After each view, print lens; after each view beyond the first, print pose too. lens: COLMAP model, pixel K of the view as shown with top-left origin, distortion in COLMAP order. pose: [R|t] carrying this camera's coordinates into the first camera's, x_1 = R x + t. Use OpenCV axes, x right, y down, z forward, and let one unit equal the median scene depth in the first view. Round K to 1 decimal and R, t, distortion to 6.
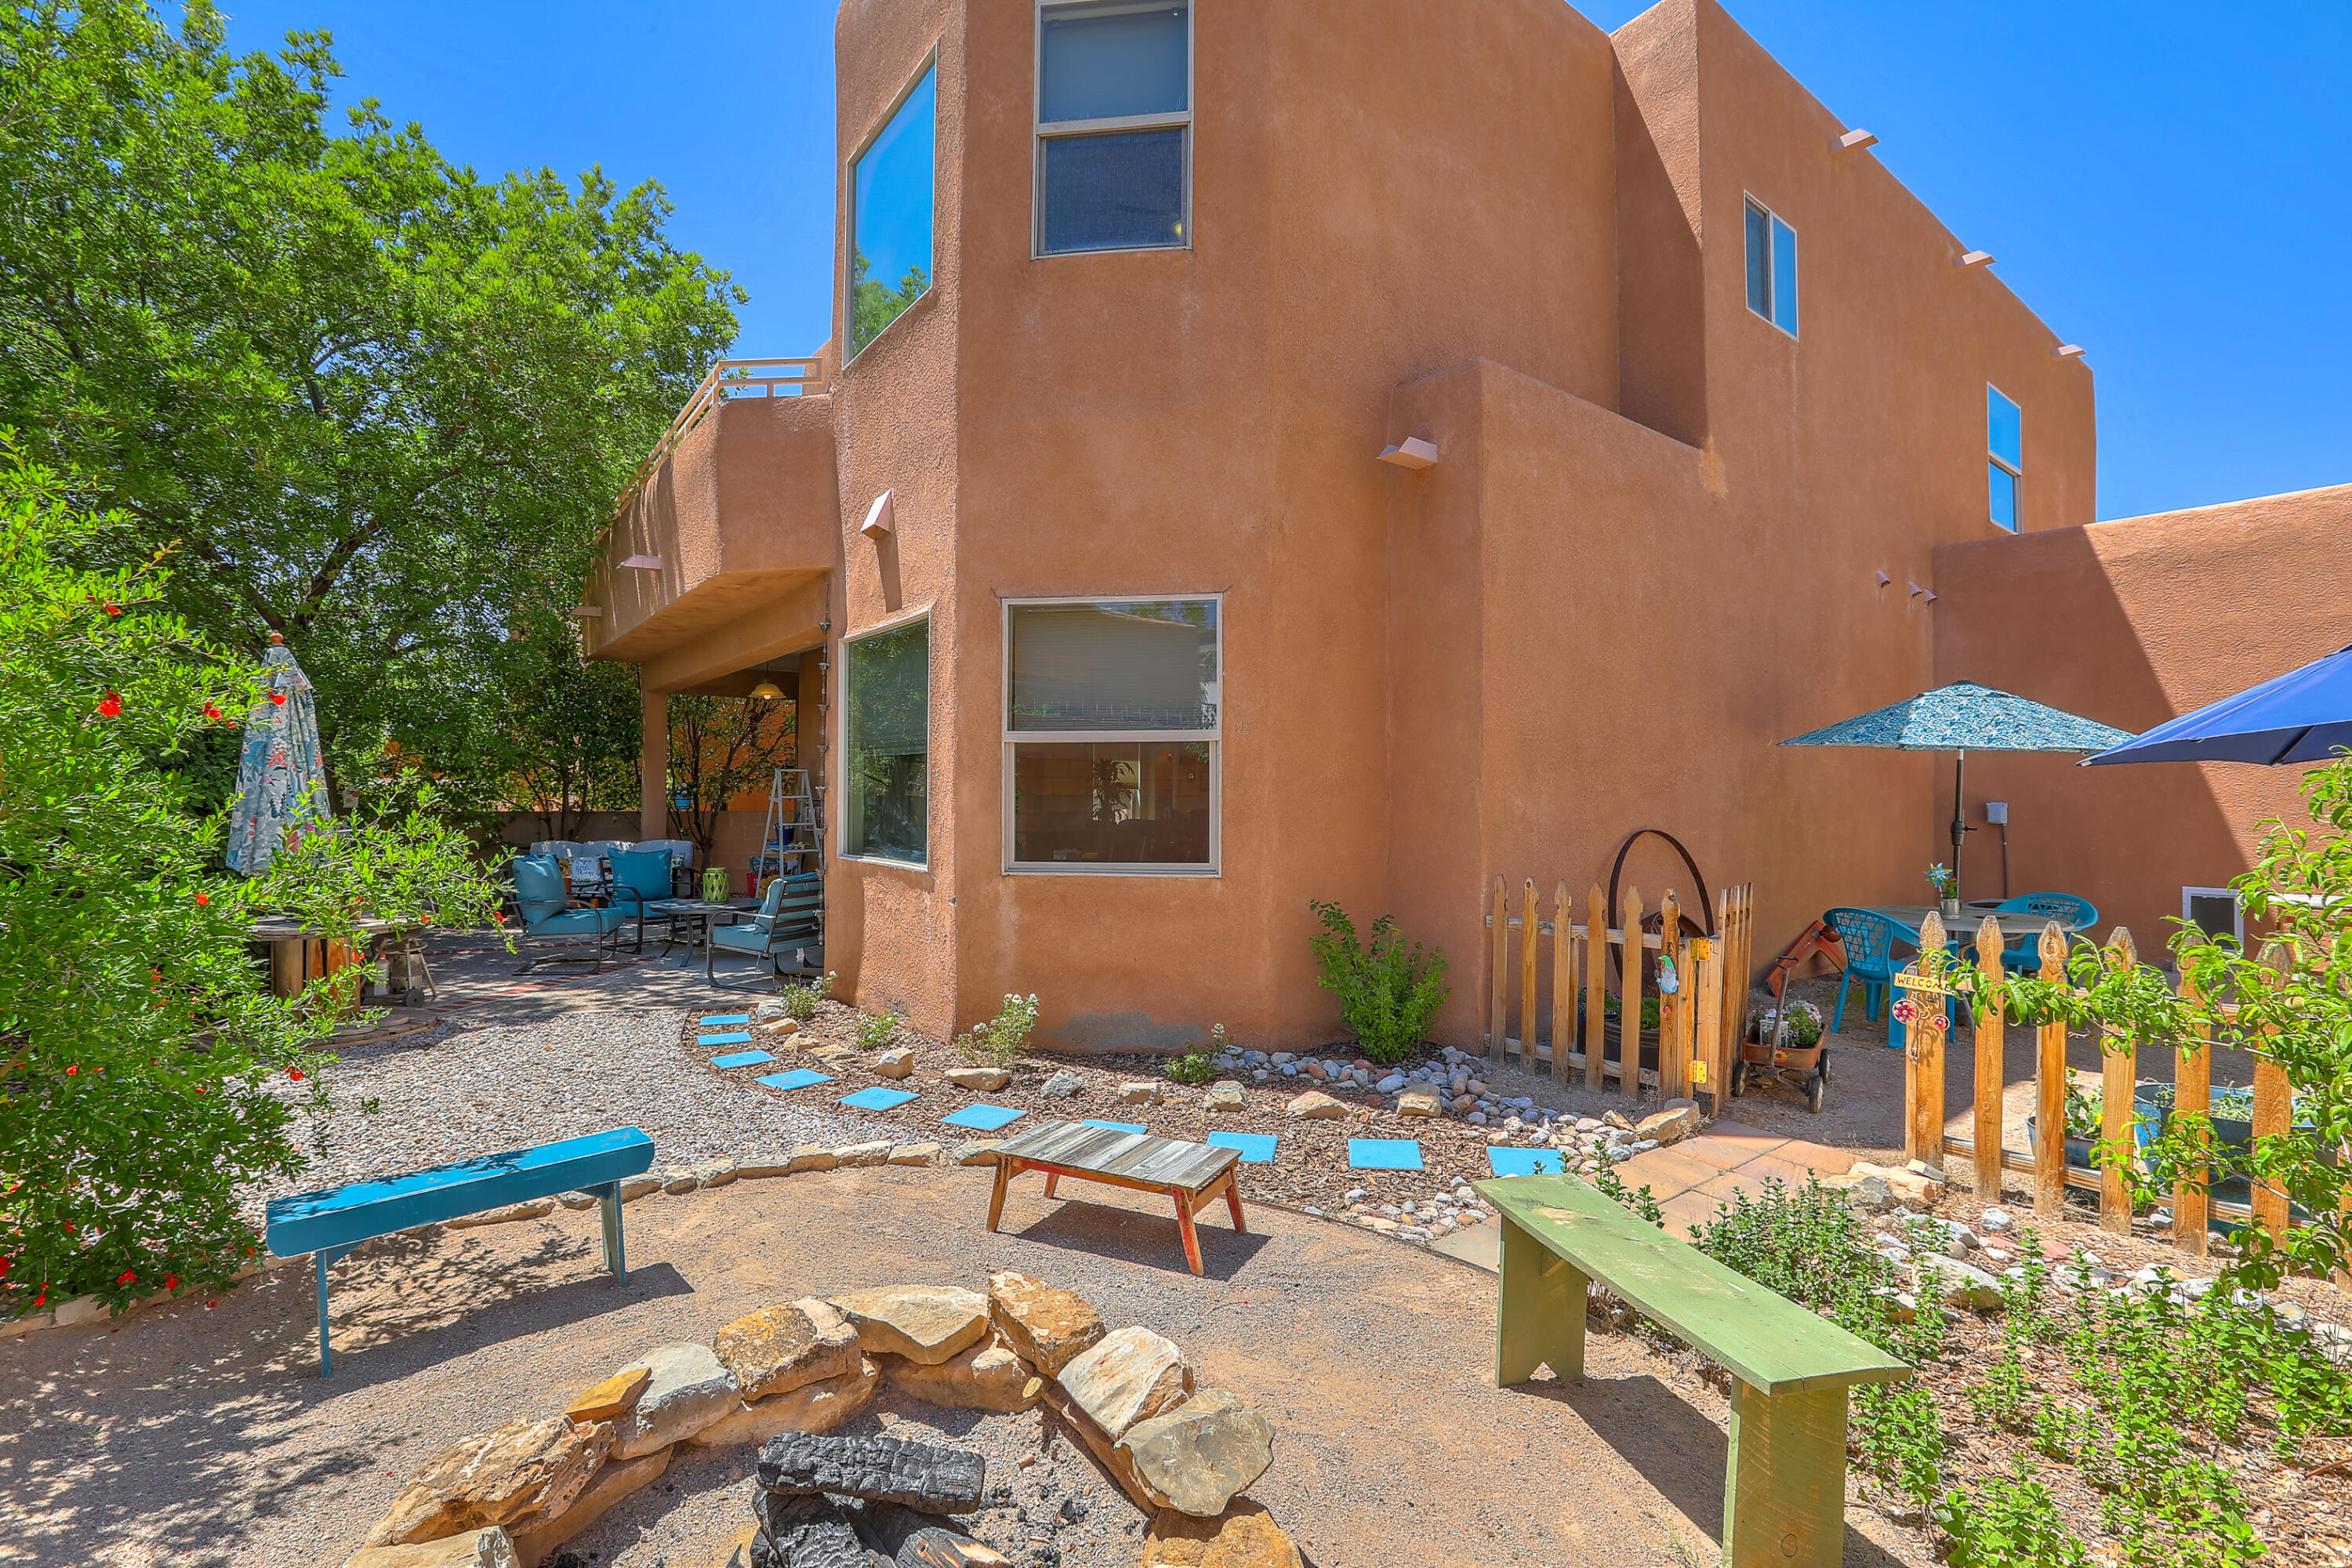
lens RADIAL K [[1072.9, 0, 1175.6], [0, 1072.9, 782.2], [0, 0, 1]] dist [-0.056896, 0.022587]
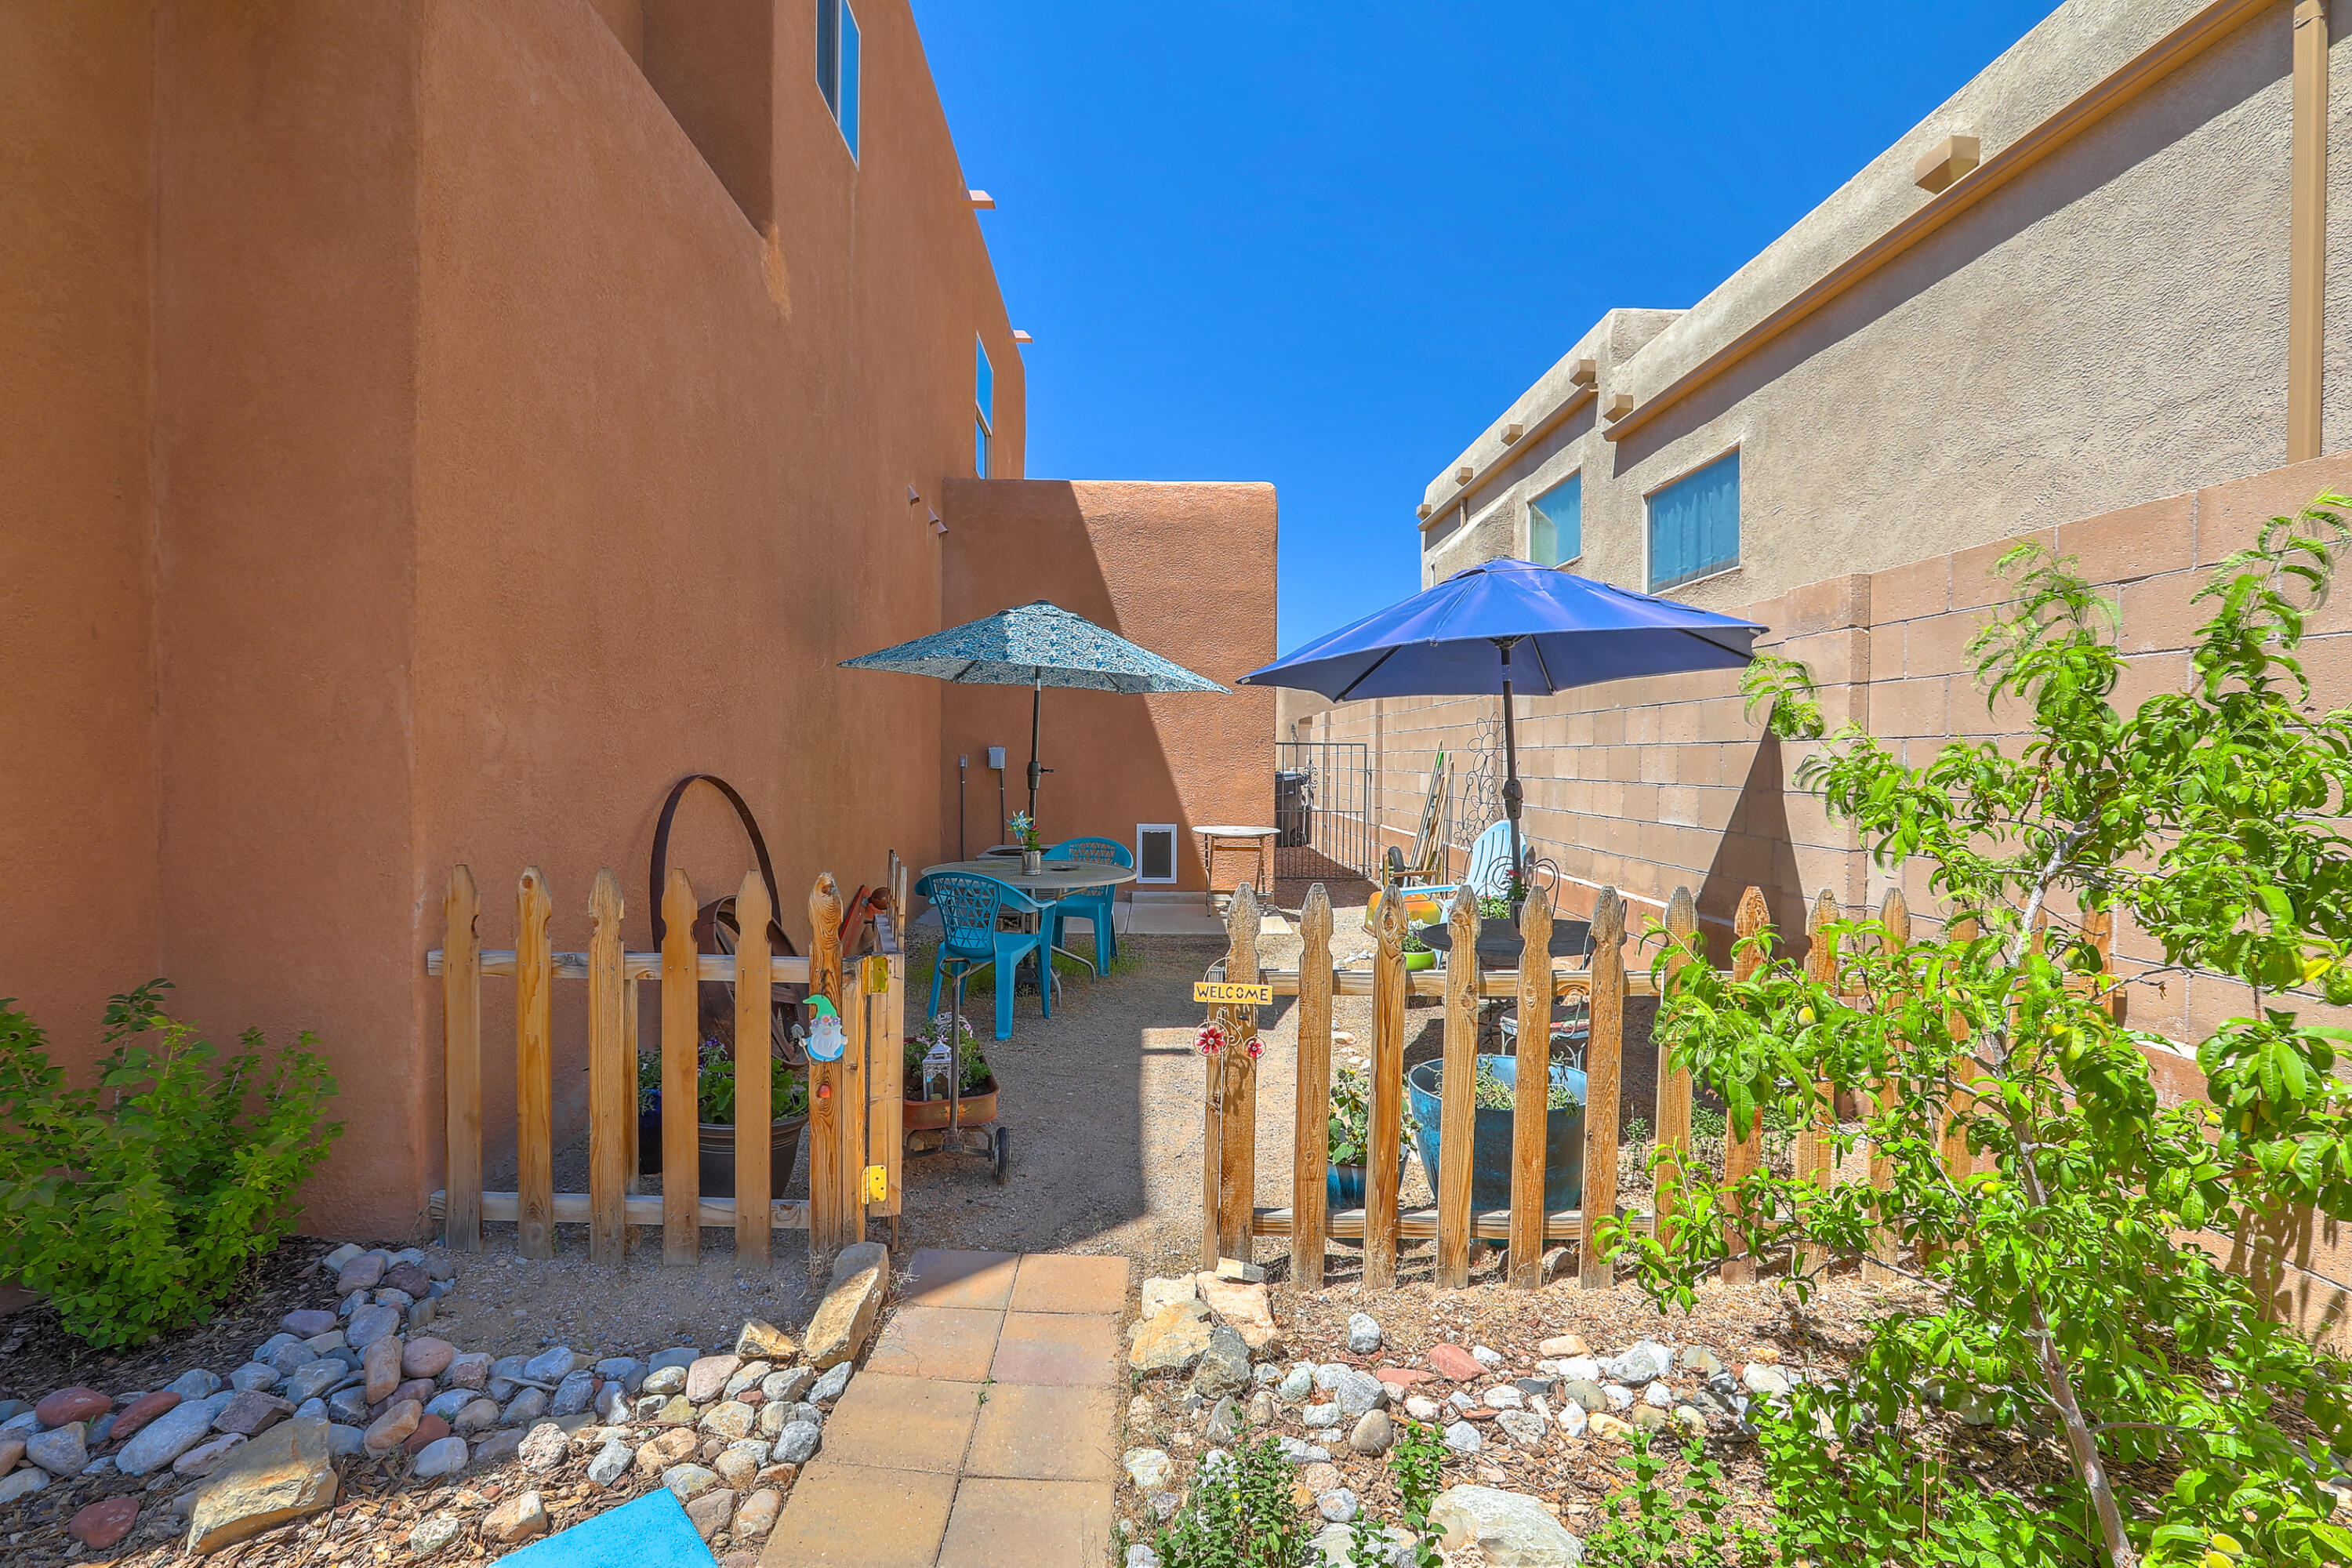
lens RADIAL K [[1072.9, 0, 1175.6], [0, 1072.9, 782.2], [0, 0, 1]] dist [-0.056896, 0.022587]
pose [[0.586074, -0.018180, 0.810053, 0.110907], [-0.014446, 0.999355, 0.032881, 0.029025], [-0.810128, -0.030972, 0.585434, 0.466904]]
